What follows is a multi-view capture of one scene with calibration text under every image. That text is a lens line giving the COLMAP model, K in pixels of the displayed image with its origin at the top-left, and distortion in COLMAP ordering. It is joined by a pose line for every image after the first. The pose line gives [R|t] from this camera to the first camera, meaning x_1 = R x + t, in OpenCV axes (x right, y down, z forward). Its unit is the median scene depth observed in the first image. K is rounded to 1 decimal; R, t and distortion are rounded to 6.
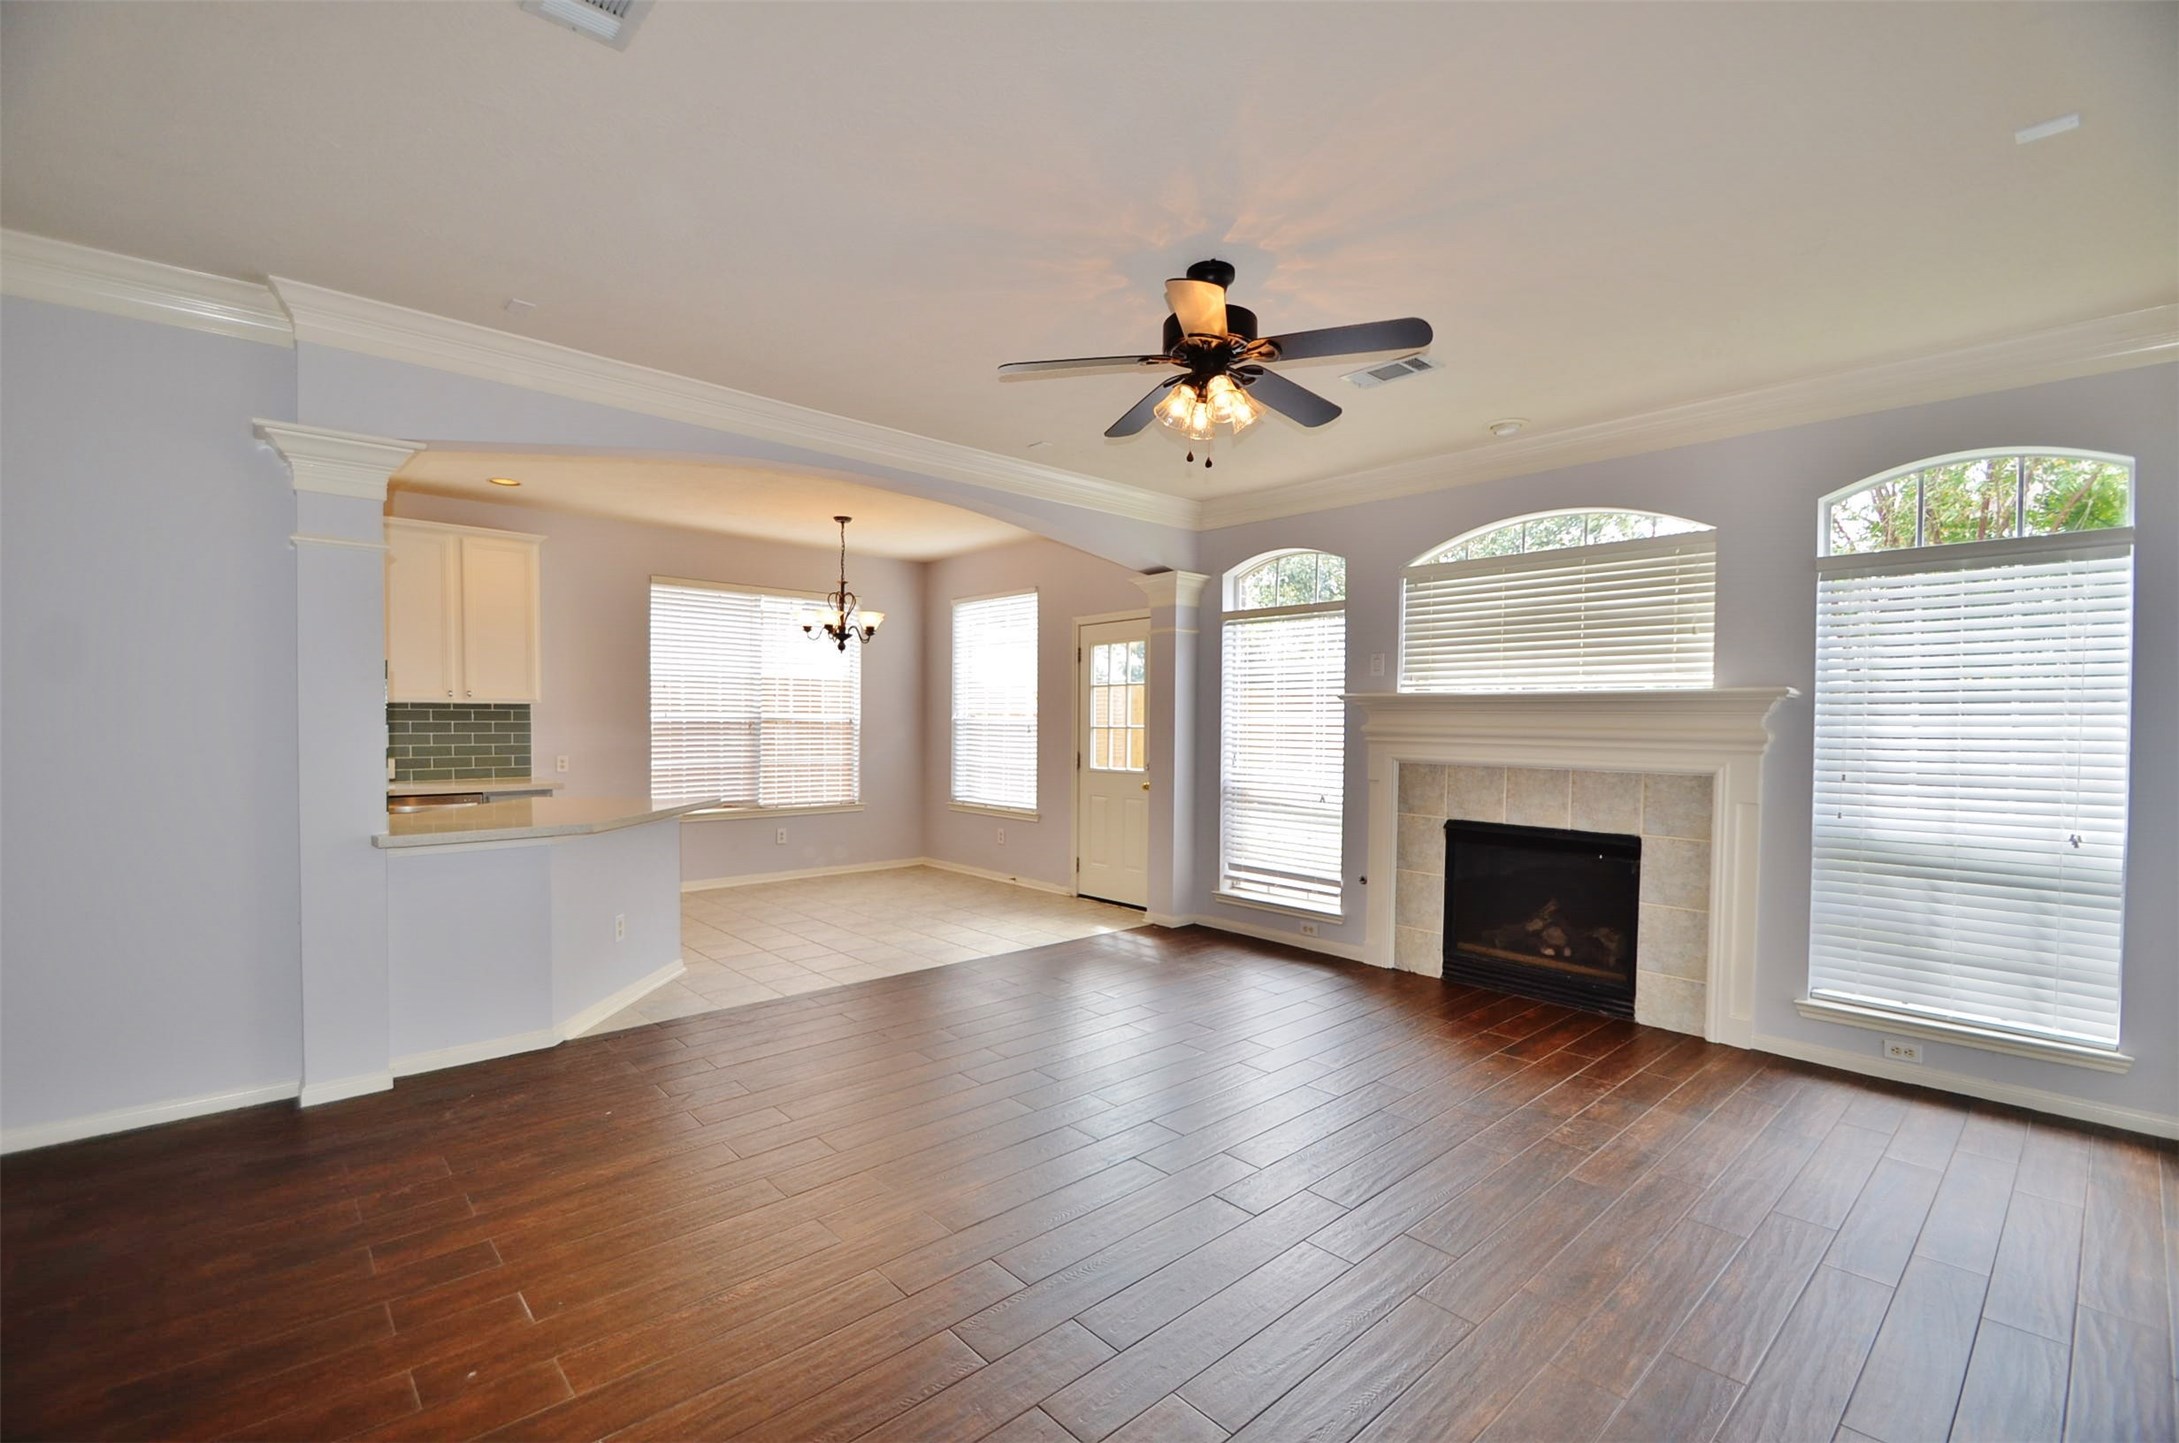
lens RADIAL K [[947.7, 0, 1072.9], [0, 947.7, 753.5], [0, 0, 1]] dist [0.012470, -0.016608]
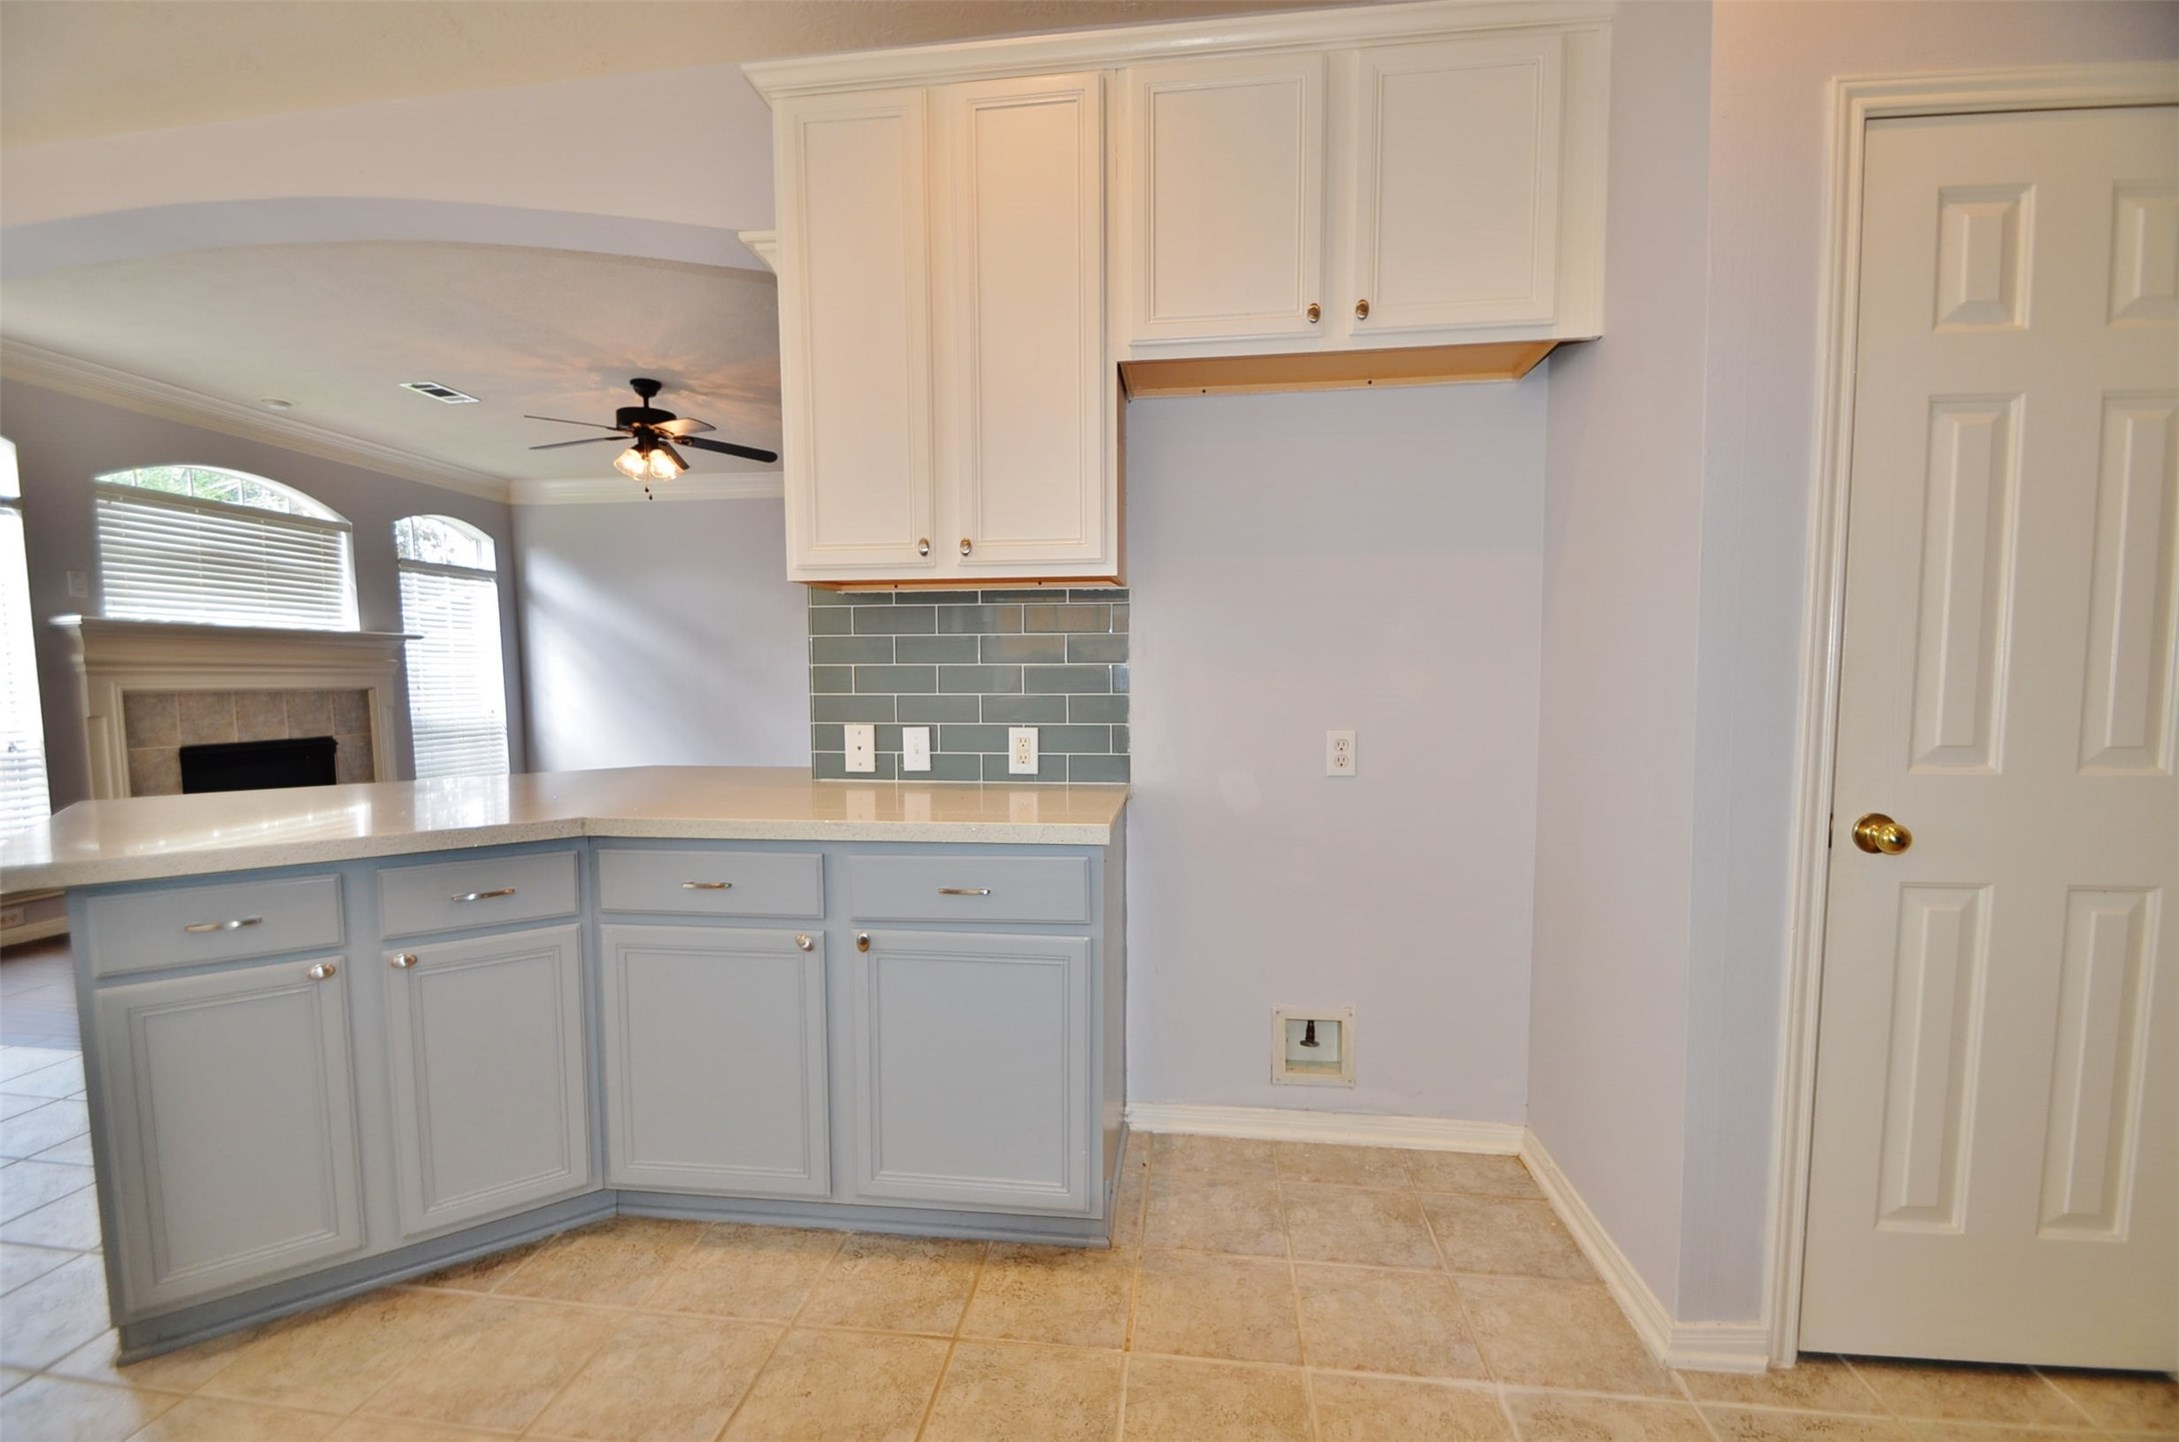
lens RADIAL K [[947.7, 0, 1075.8], [0, 947.7, 752.6], [0, 0, 1]] dist [0.008587, -0.013871]
pose [[-0.652348, -0.065875, 0.755051, -0.809443], [0.027059, 0.993556, 0.110062, -0.008205], [-0.757436, 0.092230, -0.646362, 0.758755]]
